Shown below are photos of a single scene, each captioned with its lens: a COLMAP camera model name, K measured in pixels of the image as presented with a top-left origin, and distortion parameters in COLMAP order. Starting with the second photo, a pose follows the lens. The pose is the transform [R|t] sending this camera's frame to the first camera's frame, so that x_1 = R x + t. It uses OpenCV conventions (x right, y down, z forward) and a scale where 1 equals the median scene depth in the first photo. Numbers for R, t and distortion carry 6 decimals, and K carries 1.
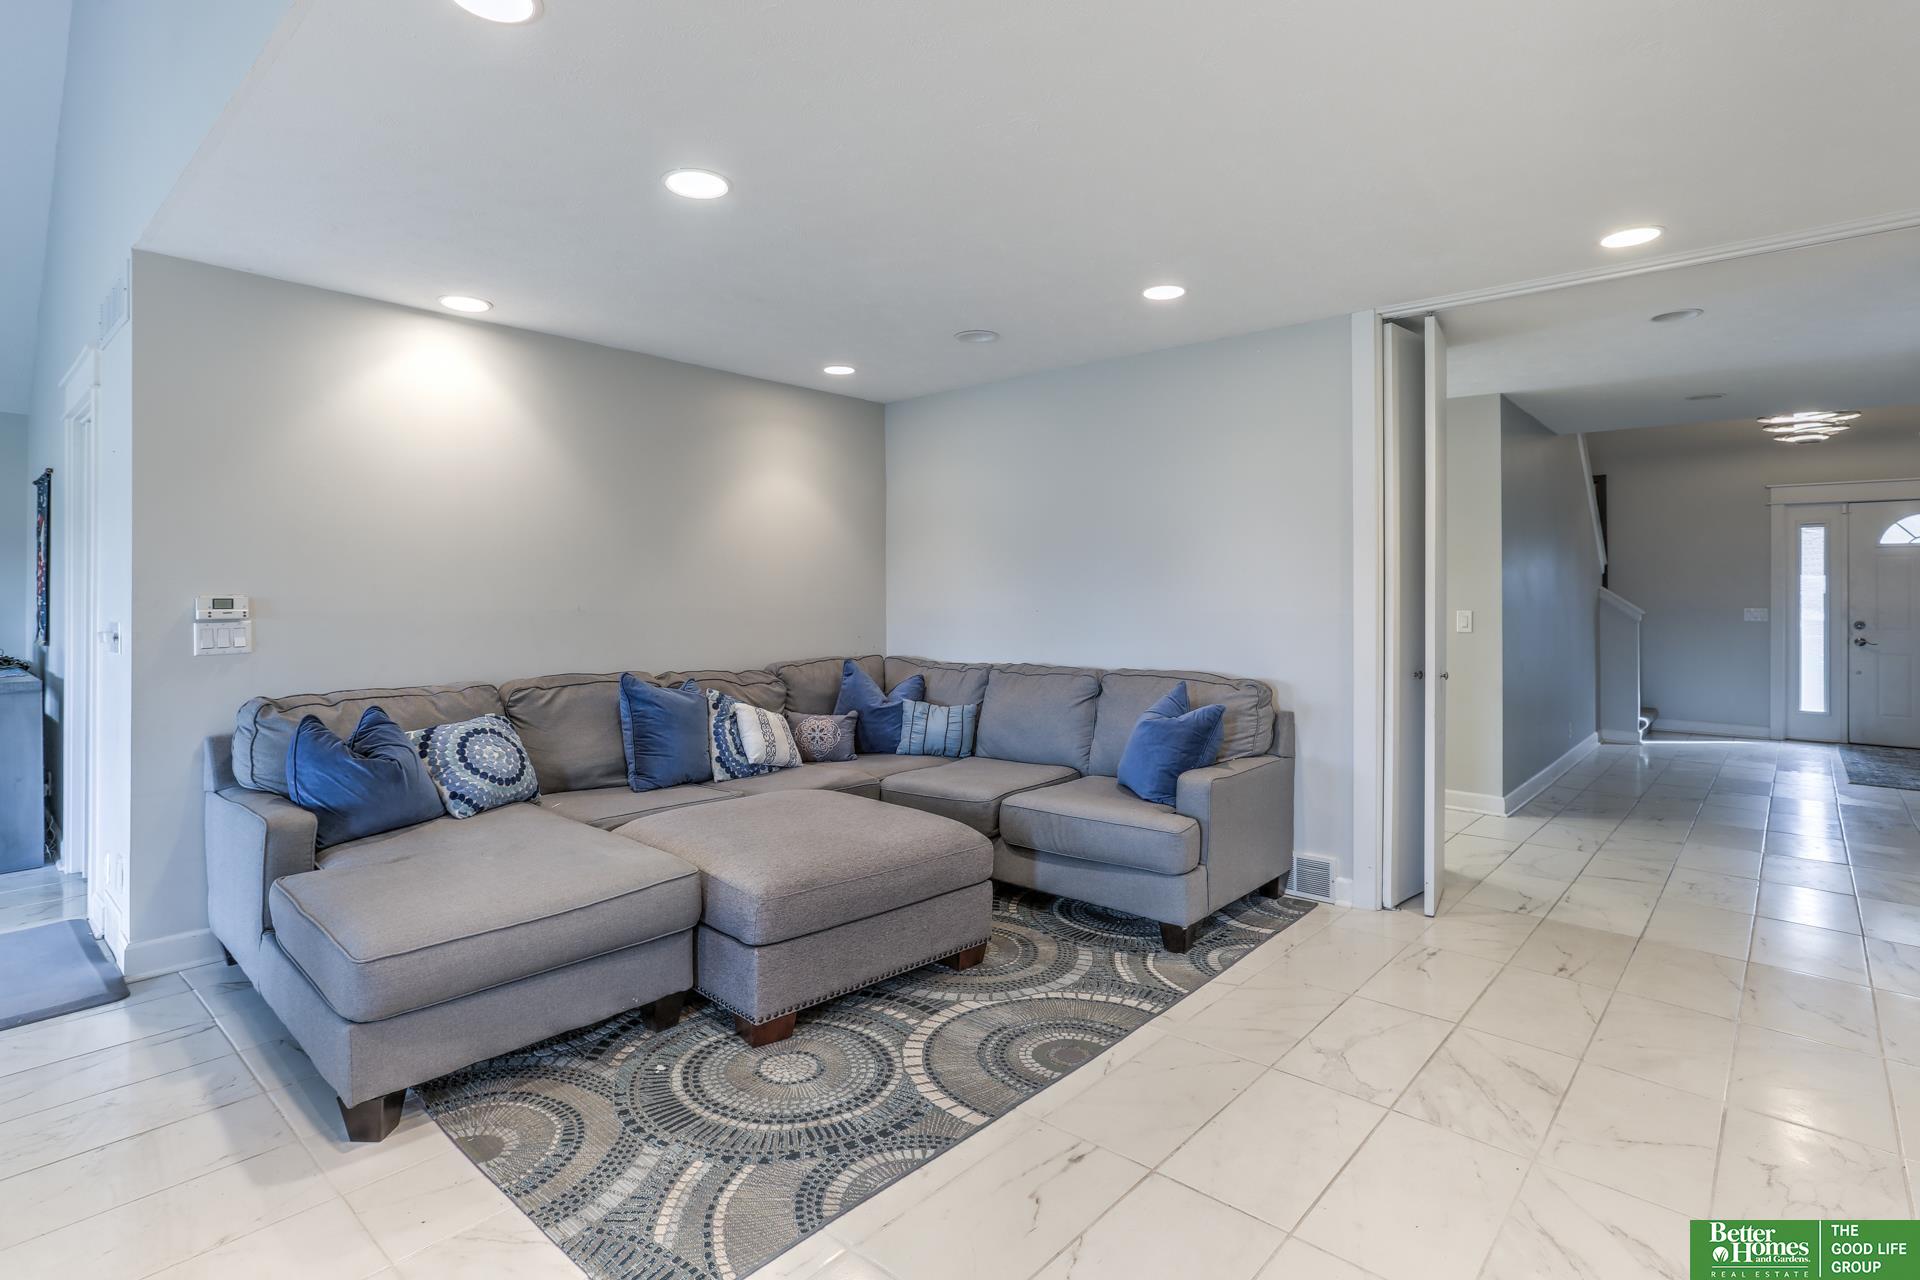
lens RADIAL K [[957.6, 0, 937.8], [0, 957.6, 588.8], [0, 0, 1]] dist [-0.020105, 0.003331]
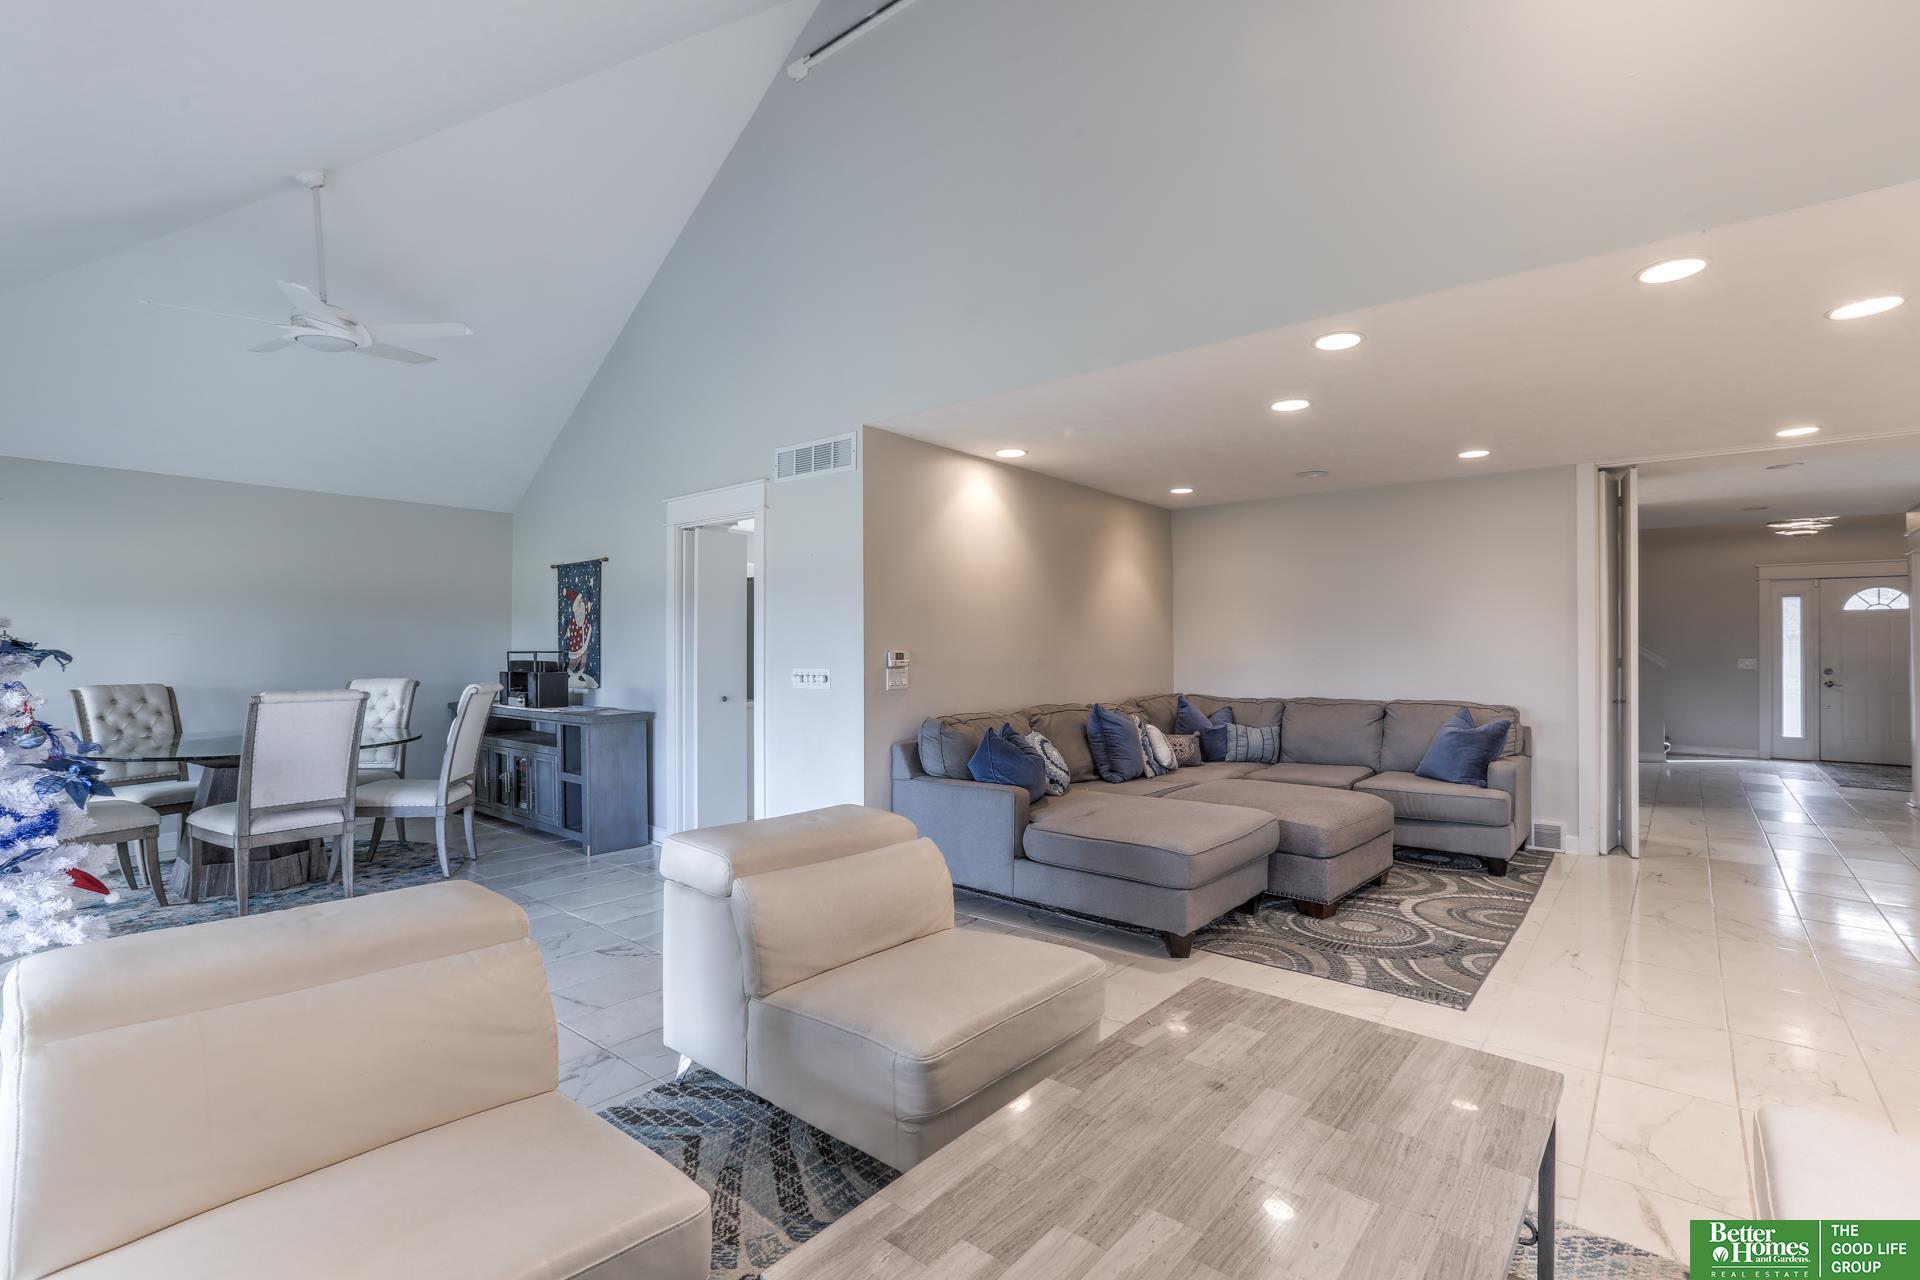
lens RADIAL K [[877.6, 0, 952.6], [0, 877.6, 644.8], [0, 0, 1]] dist [-0.016362, 0.007680]
pose [[0.999176, -0.001585, 0.040548, -0.621947], [0.001561, 0.999999, 0.000618, -0.003150], [-0.040549, -0.000555, 0.999177, -0.353080]]
